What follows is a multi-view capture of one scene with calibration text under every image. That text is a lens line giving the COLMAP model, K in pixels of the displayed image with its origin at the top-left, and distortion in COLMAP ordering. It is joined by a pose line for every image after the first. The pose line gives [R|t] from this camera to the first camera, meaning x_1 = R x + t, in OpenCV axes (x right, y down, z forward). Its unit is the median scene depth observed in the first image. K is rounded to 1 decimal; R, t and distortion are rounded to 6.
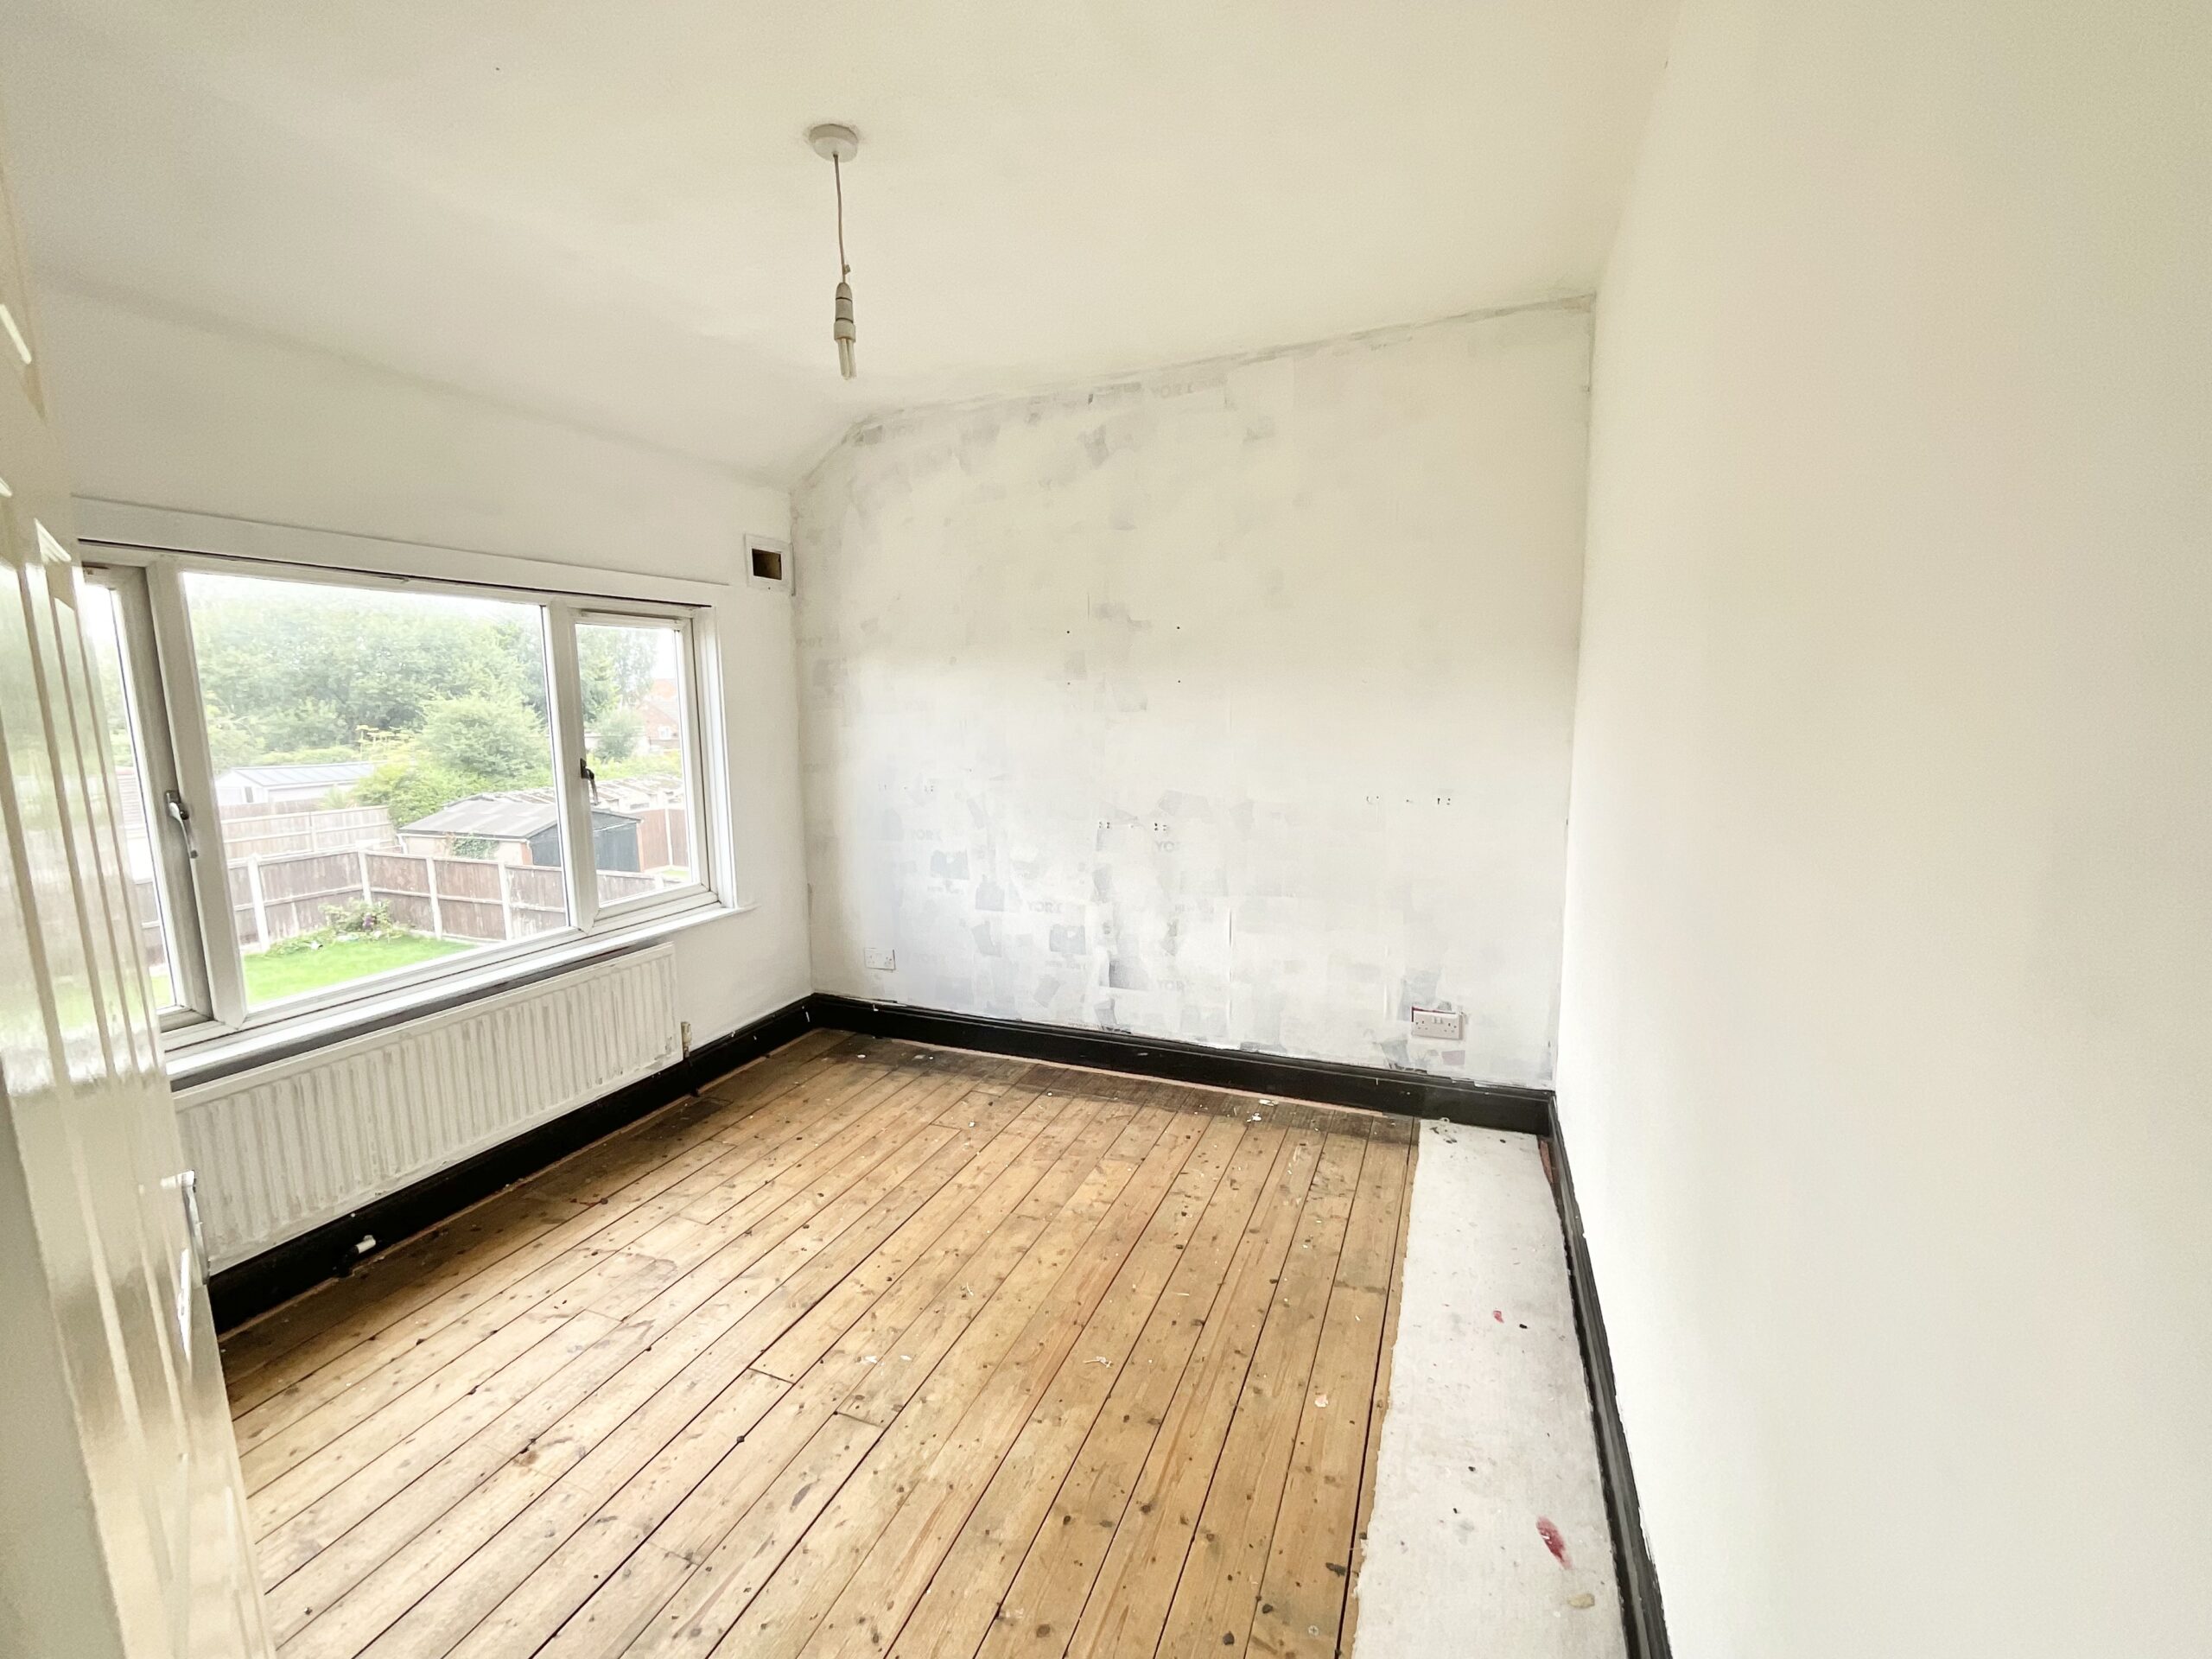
lens RADIAL K [[902.9, 0, 1105.4], [0, 902.9, 831.1], [0, 0, 1]] dist [-0.001579, 0.000859]
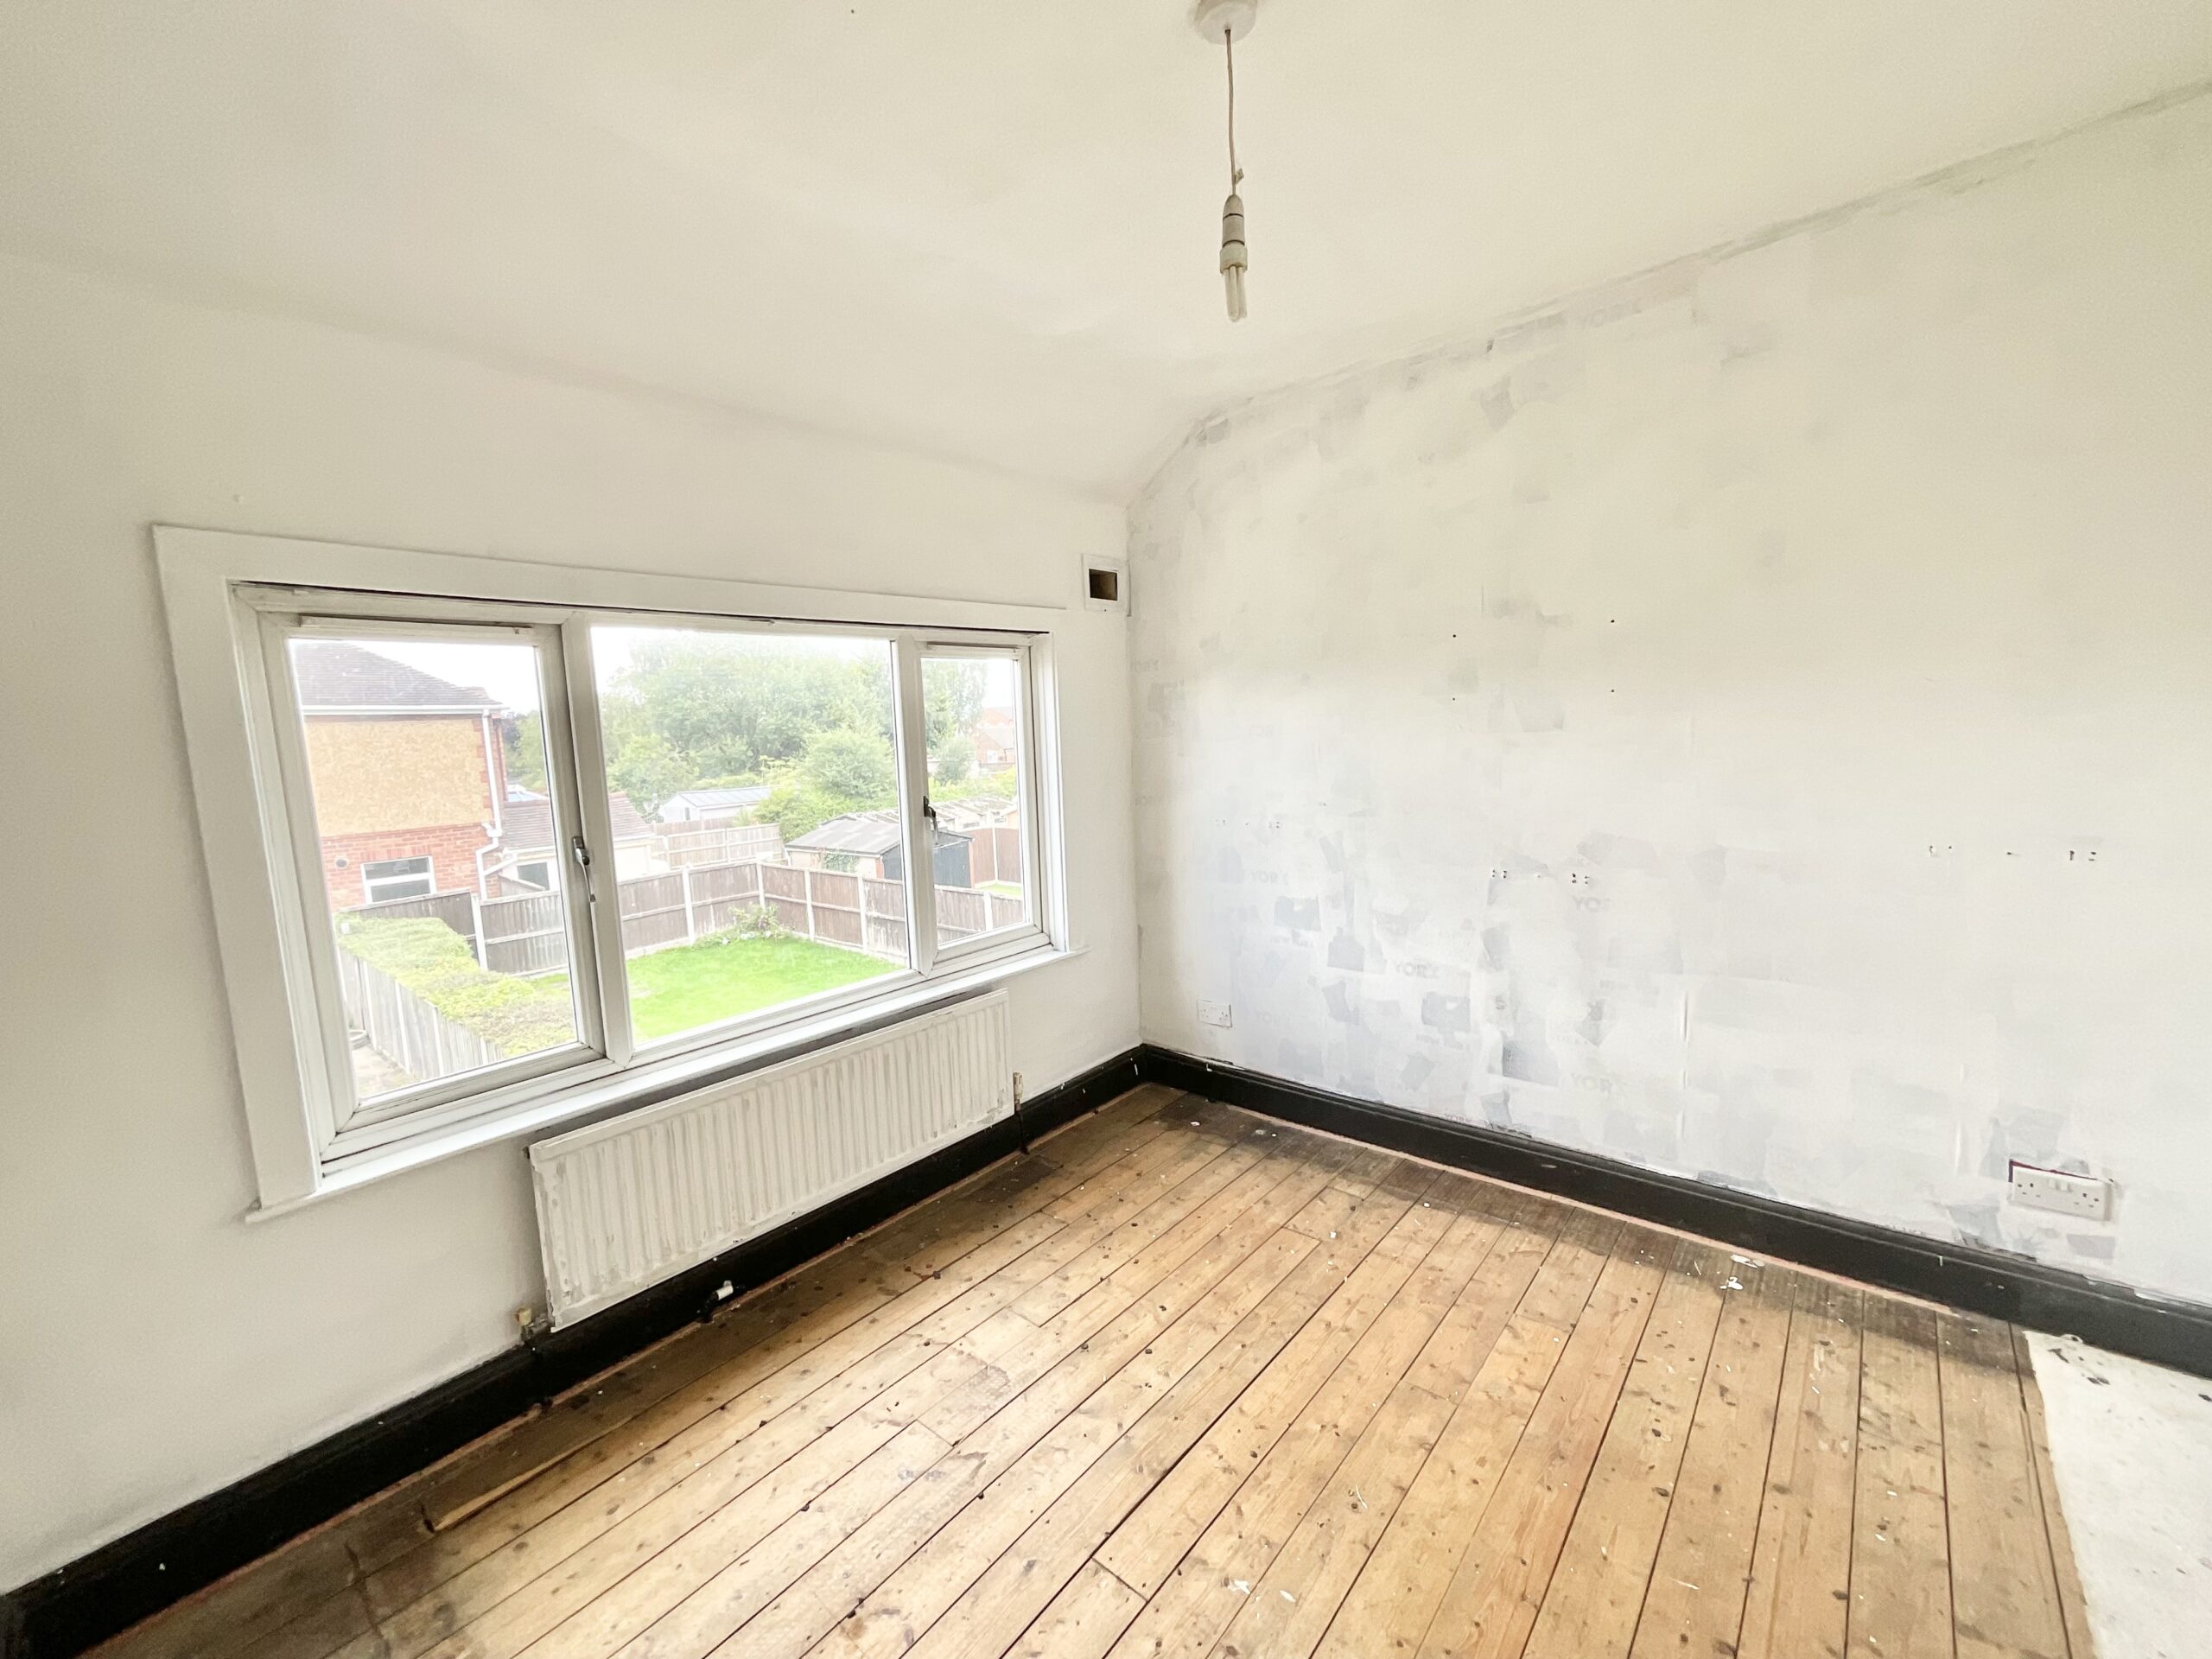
lens RADIAL K [[902.9, 0, 1104.2], [0, 902.9, 829.8], [0, 0, 1]] dist [-0.001579, 0.000859]
pose [[0.946388, 0.006922, -0.322959, -0.083463], [-0.013715, 0.999730, -0.018763, -0.028785], [0.322741, 0.022187, 0.946227, 0.144344]]
